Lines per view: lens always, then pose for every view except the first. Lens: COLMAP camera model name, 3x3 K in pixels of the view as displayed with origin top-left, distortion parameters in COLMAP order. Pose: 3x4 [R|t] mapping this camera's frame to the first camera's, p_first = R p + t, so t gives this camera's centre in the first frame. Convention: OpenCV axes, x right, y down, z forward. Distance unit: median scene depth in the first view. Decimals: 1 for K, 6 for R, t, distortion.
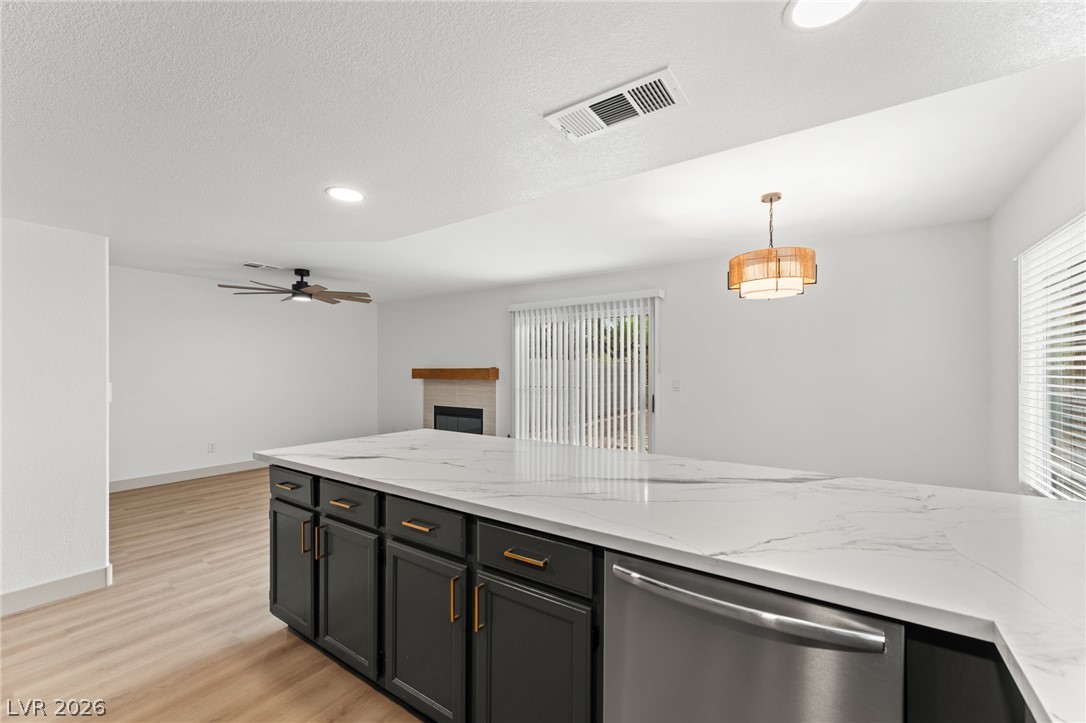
lens RADIAL K [[446.1, 0, 543.5], [0, 446.1, 371.5], [0, 0, 1]] dist [-0.000642, -0.000102]
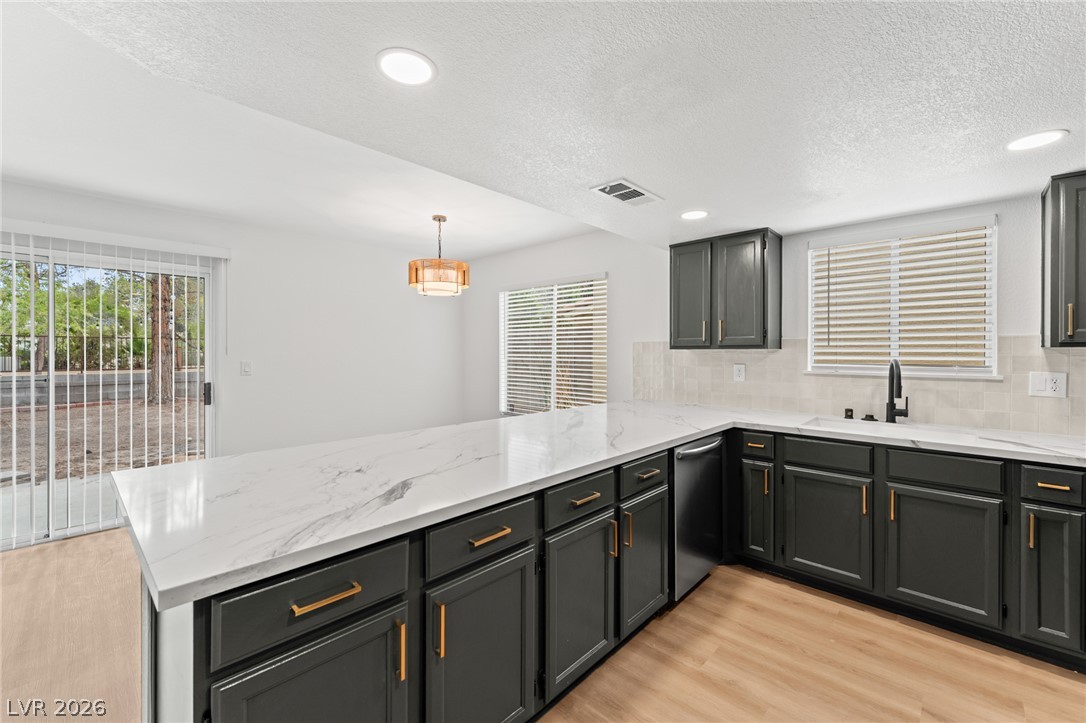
lens RADIAL K [[445.6, 0, 544.4], [0, 445.6, 354.0], [0, 0, 1]] dist [-0.000744, 0.000188]
pose [[0.152964, -0.002449, 0.988229, -0.417171], [-0.003148, 0.999991, 0.002965, -0.000781], [-0.988227, -0.003565, 0.152955, 0.290355]]
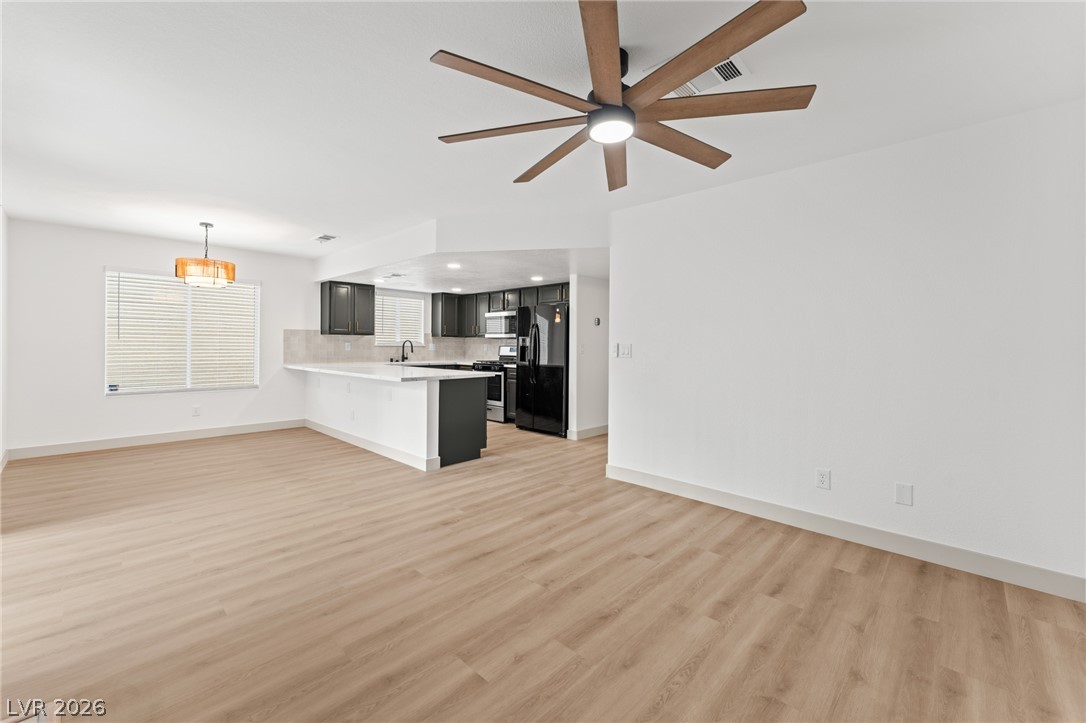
lens RADIAL K [[441.2, 0, 543.4], [0, 441.2, 343.1], [0, 0, 1]] dist [-0.000919, -0.000168]
pose [[-0.987480, -0.008646, 0.157506, -0.543983], [-0.009313, 0.999951, -0.003493, 0.017380], [-0.157468, -0.004916, -0.987512, 1.375434]]
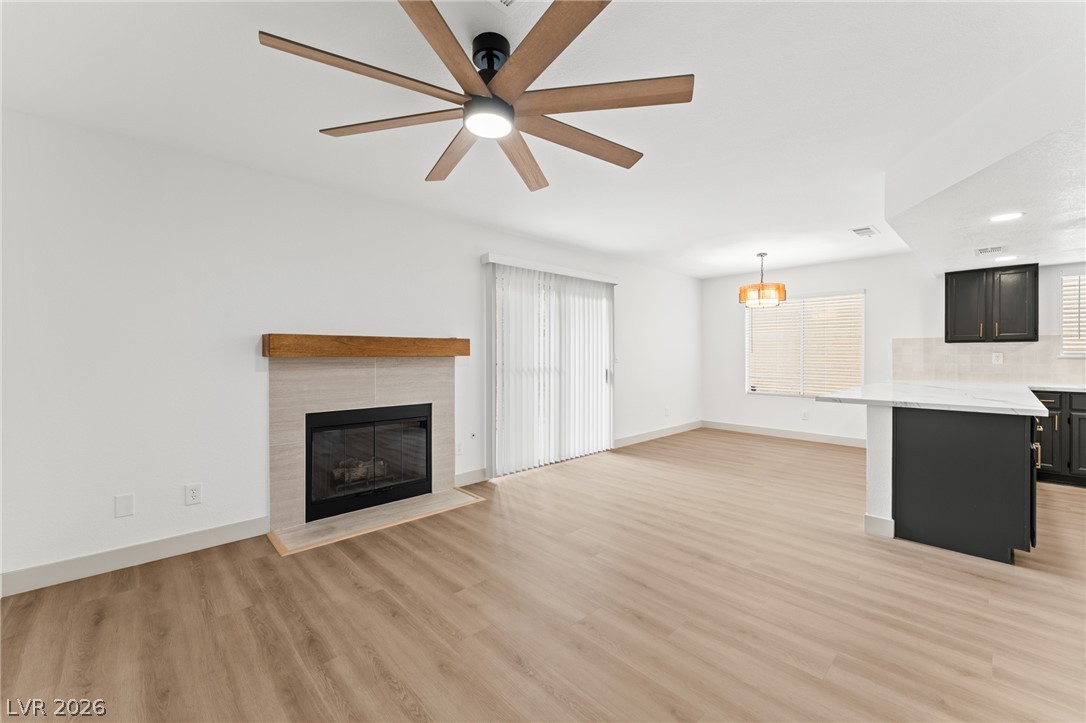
lens RADIAL K [[438.0, 0, 542.0], [0, 438.0, 355.8], [0, 0, 1]] dist [0.000680, 0.000326]
pose [[0.206967, -0.004732, 0.978336, -0.872283], [0.000604, 0.999989, 0.004709, 0.017506], [-0.978348, -0.000383, 0.206968, 0.886834]]
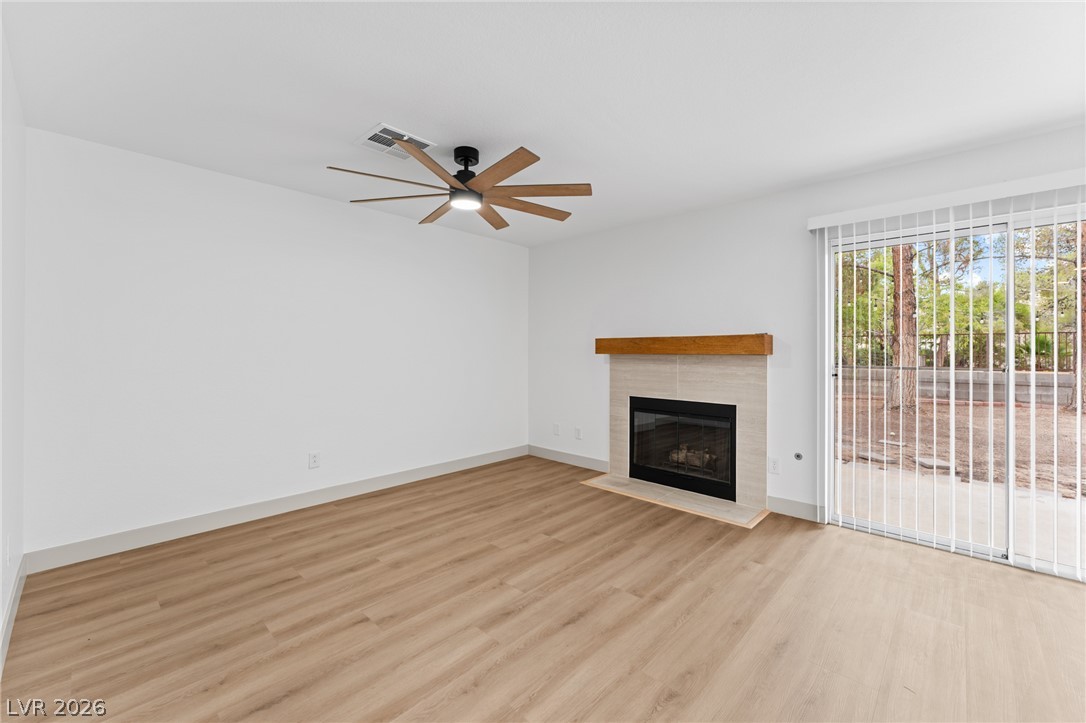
lens RADIAL K [[440.1, 0, 541.1], [0, 440.1, 351.6], [0, 0, 1]] dist [-0.000903, -0.000250]
pose [[0.987101, 0.000688, -0.160097, -0.363296], [-0.000745, 1.000000, -0.000297, 0.017404], [0.160097, 0.000412, 0.987101, 0.483278]]
